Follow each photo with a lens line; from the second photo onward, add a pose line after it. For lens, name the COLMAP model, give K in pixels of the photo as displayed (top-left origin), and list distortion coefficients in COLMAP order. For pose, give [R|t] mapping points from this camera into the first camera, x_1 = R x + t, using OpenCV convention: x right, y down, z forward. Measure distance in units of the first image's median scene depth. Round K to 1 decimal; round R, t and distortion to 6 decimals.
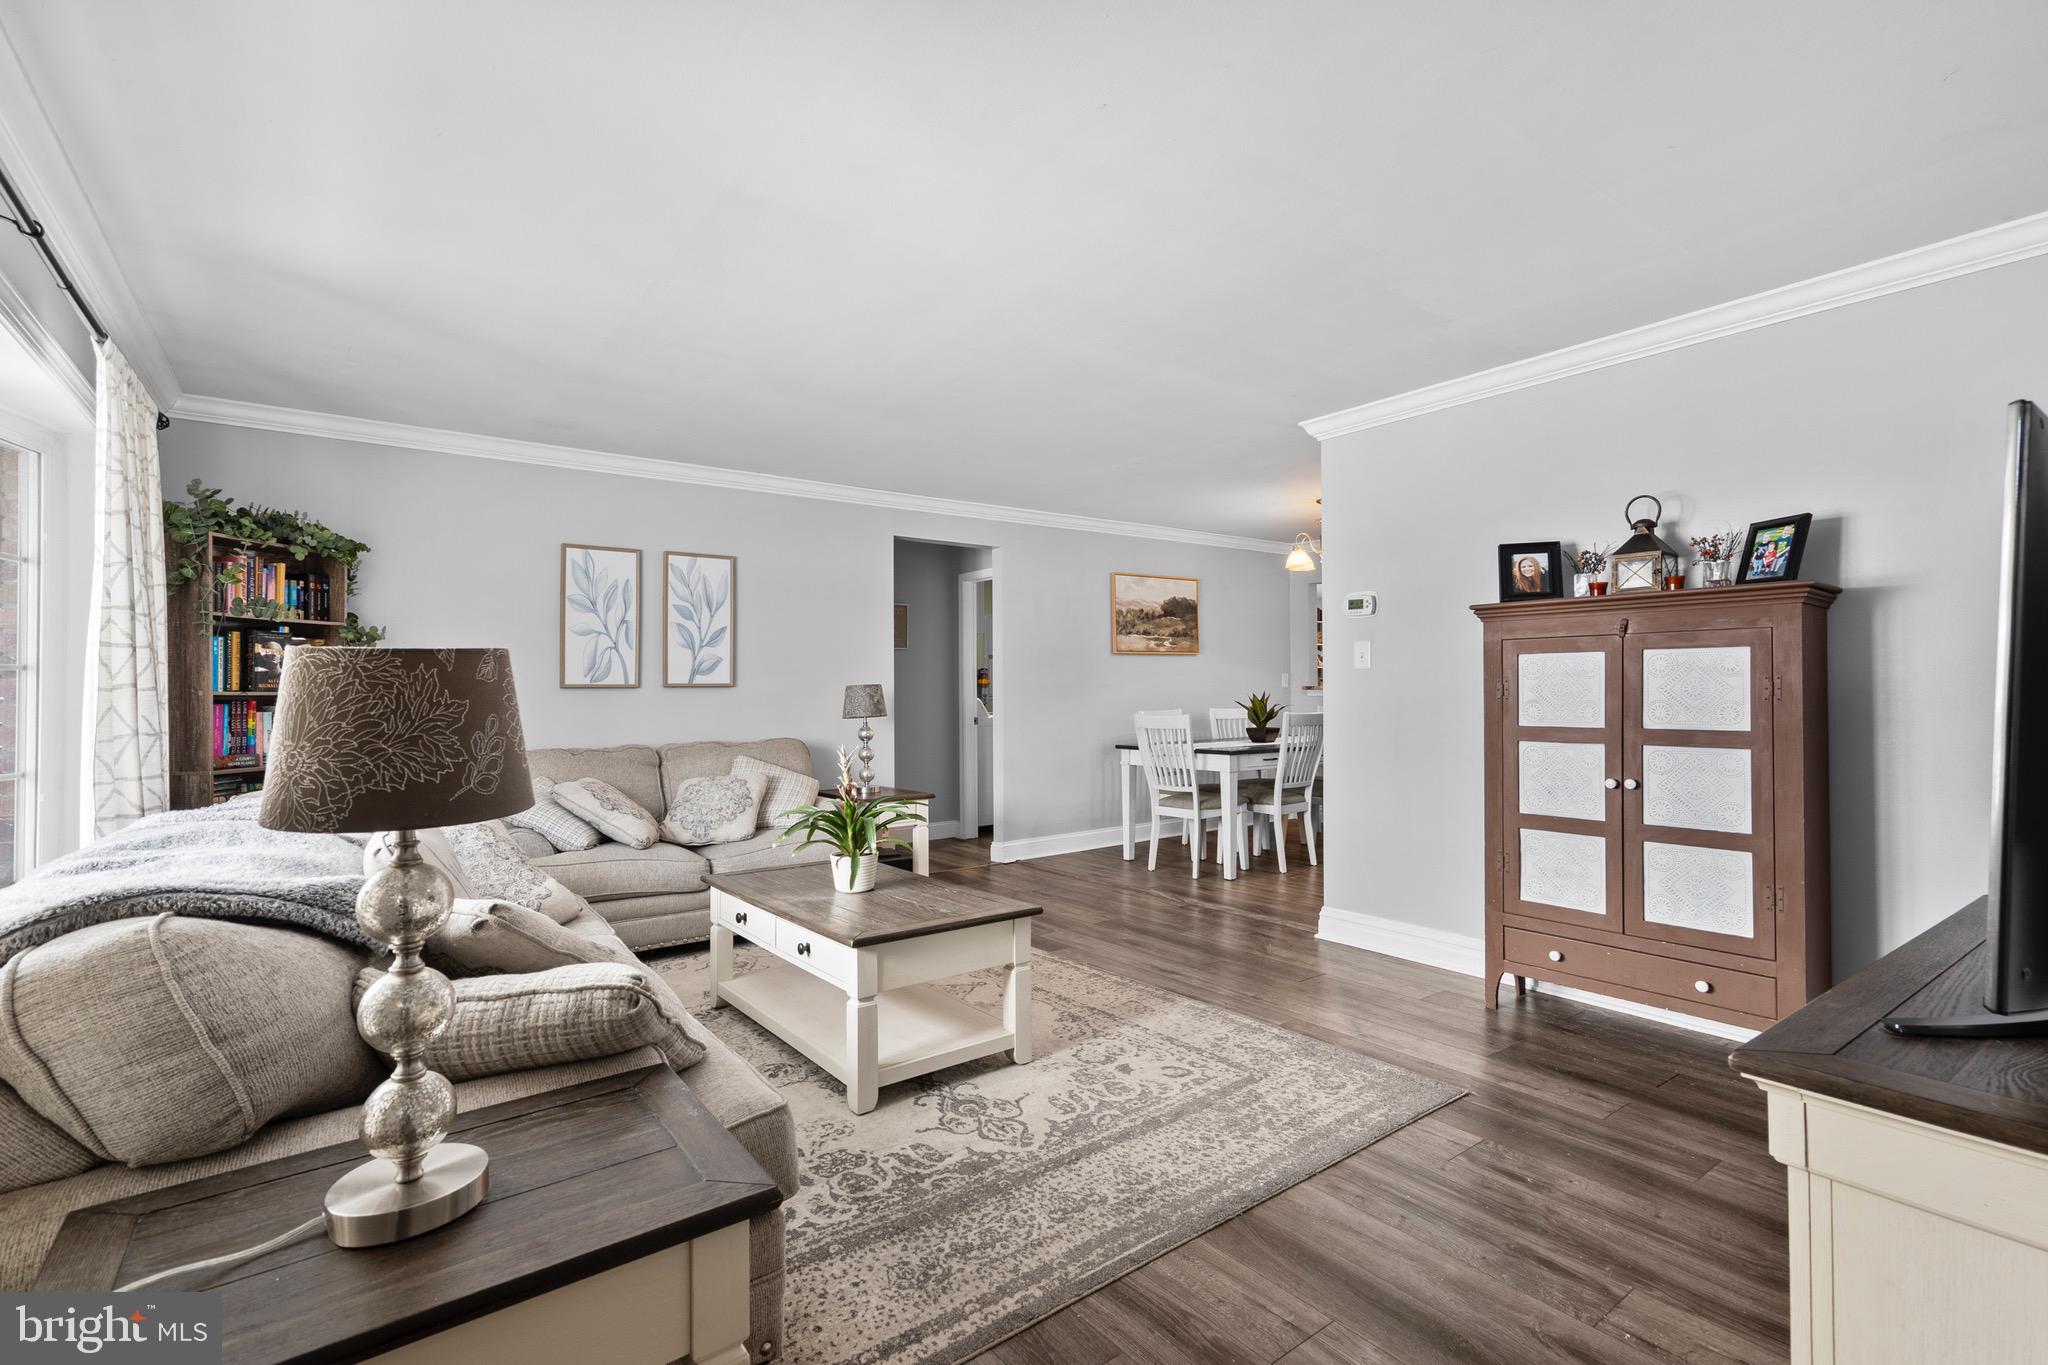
lens RADIAL K [[943.2, 0, 1030.6], [0, 943.2, 691.1], [0, 0, 1]] dist [-0.003549, 0.007066]
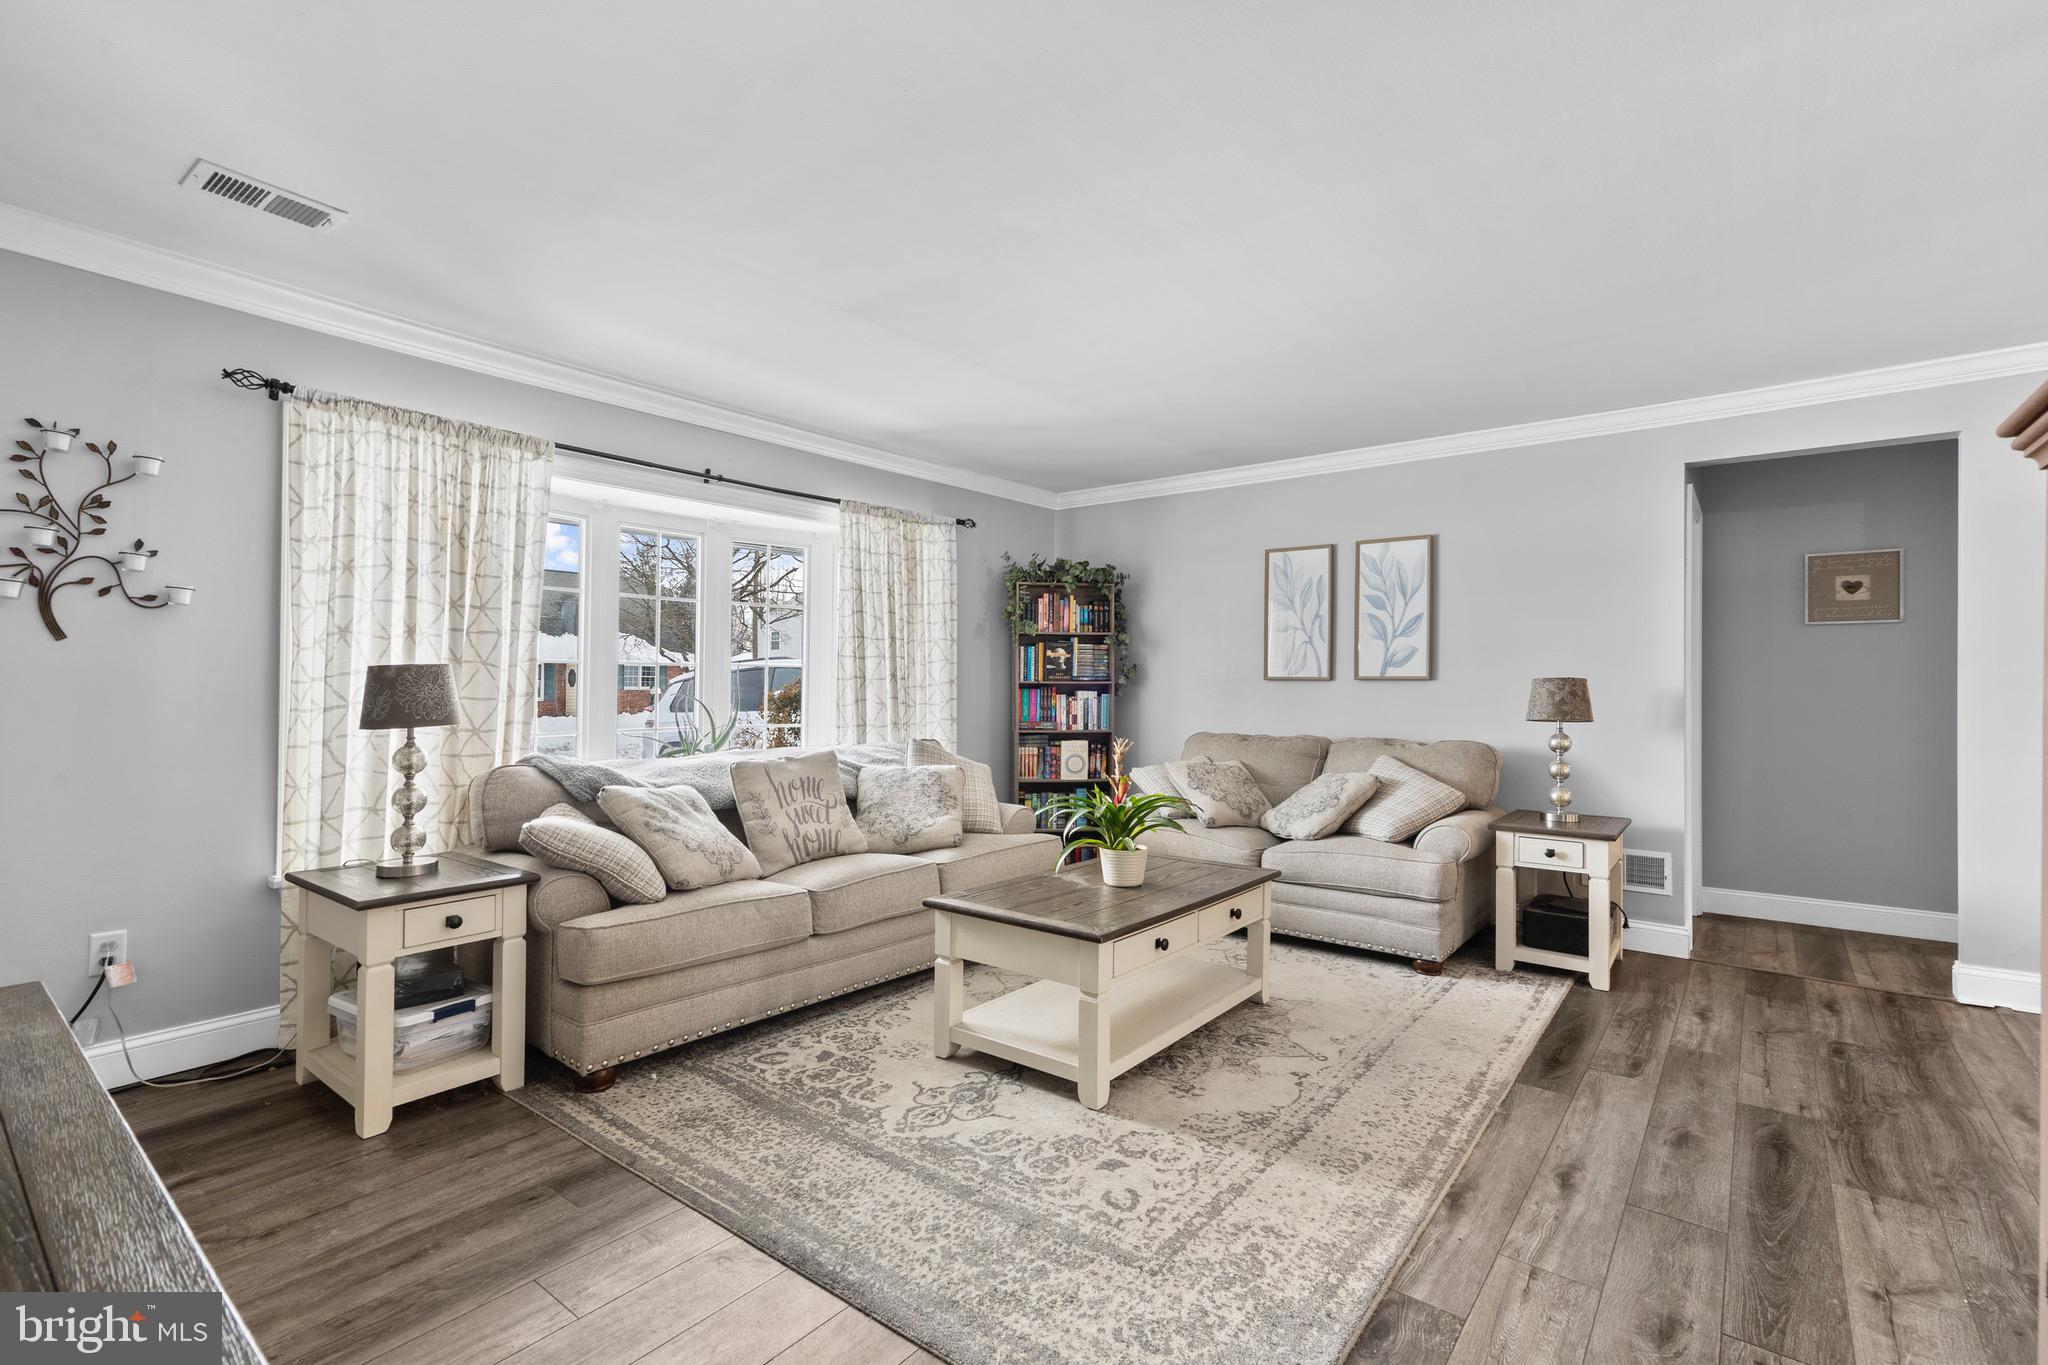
lens RADIAL K [[943.2, 0, 1008.2], [0, 943.2, 678.9], [0, 0, 1]] dist [-0.003549, 0.007066]
pose [[0.241154, 0.004458, -0.970477, 0.821351], [-0.008036, 0.999964, 0.002596, -0.008427], [0.970454, 0.007173, 0.241181, 0.702421]]
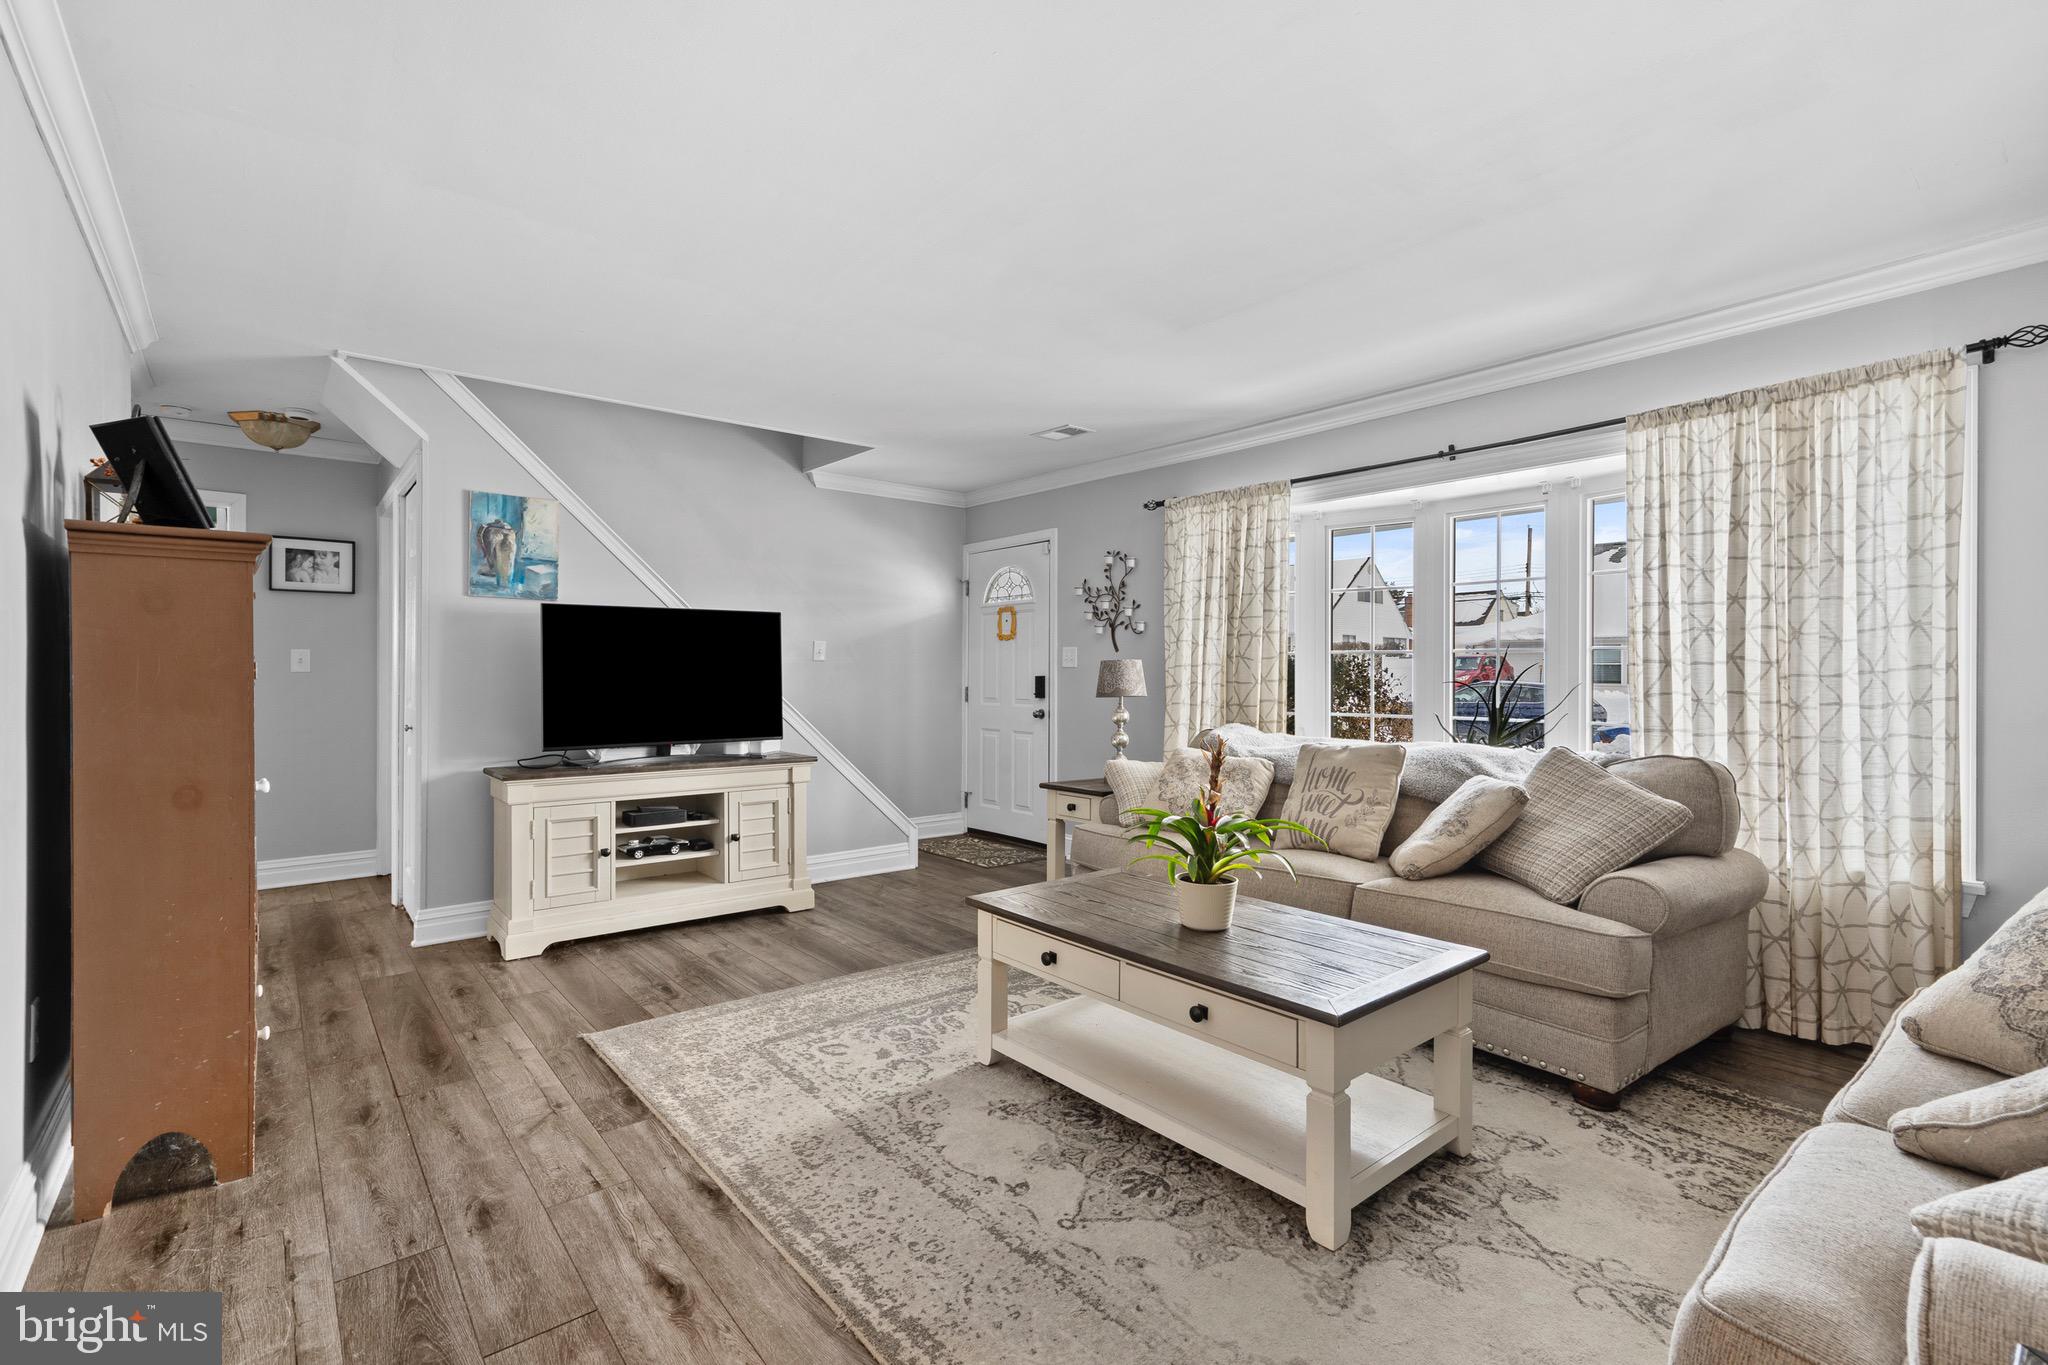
lens RADIAL K [[943.2, 0, 1022.2], [0, 943.2, 666.3], [0, 0, 1]] dist [-0.003549, 0.007066]
pose [[-0.999431, 0.006327, -0.033123, -0.014685], [0.006506, 0.999965, -0.005302, 0.001870], [0.033088, -0.005515, -0.999437, 1.937885]]
